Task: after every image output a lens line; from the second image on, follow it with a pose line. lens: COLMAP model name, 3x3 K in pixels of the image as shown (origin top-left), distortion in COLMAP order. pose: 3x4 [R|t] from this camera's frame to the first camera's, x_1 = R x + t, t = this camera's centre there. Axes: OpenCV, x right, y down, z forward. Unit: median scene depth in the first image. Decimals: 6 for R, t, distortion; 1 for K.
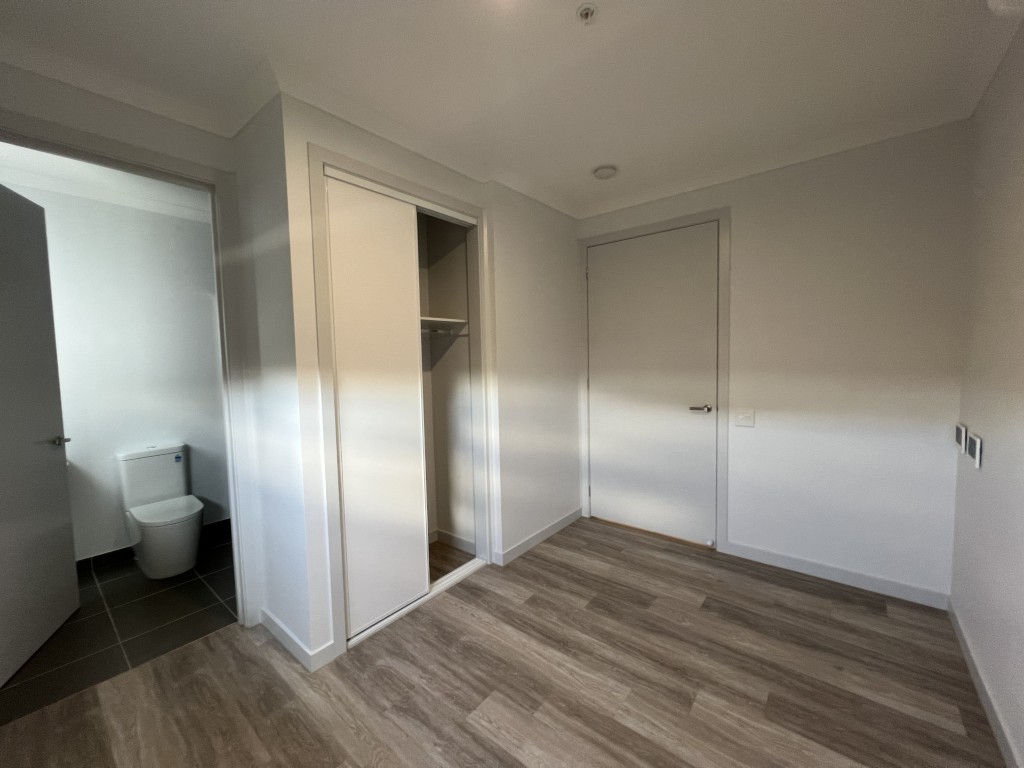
lens RADIAL K [[412.0, 0, 511.9], [0, 412.0, 381.7], [0, 0, 1]] dist [-0.006989, 0.001140]
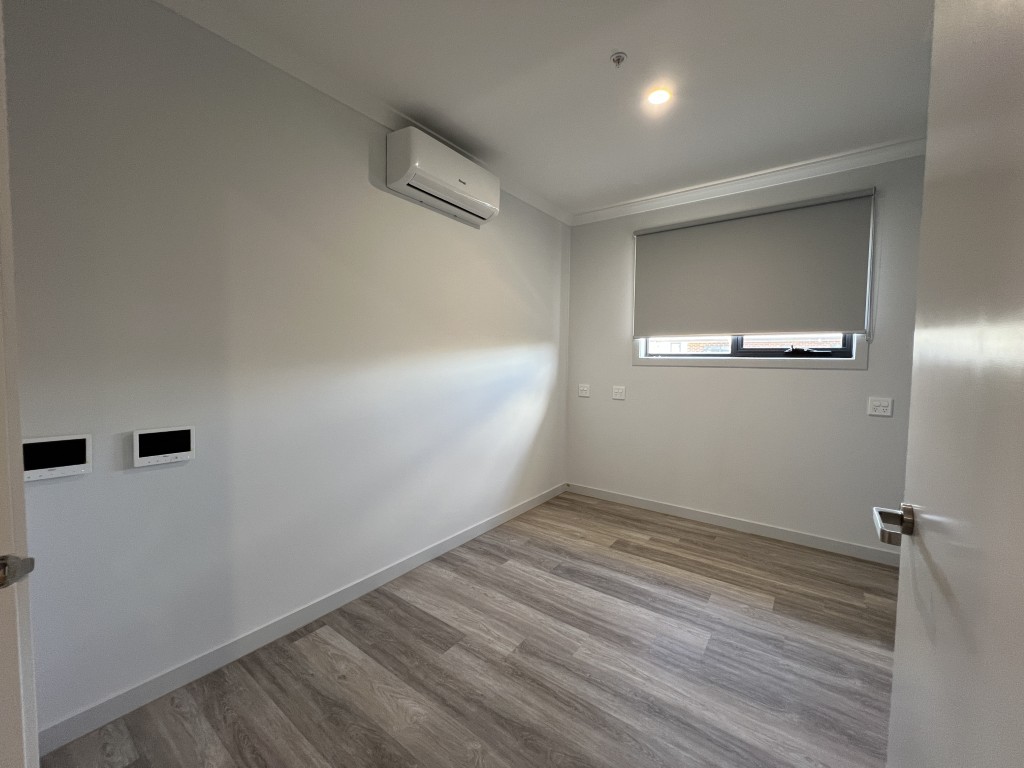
lens RADIAL K [[411.2, 0, 511.6], [0, 411.2, 382.0], [0, 0, 1]] dist [-0.002919, -0.000587]
pose [[-0.999006, 0.018408, -0.040597, 0.466405], [0.013677, 0.993400, 0.113882, -0.054010], [0.042425, 0.113213, -0.992665, 1.913185]]
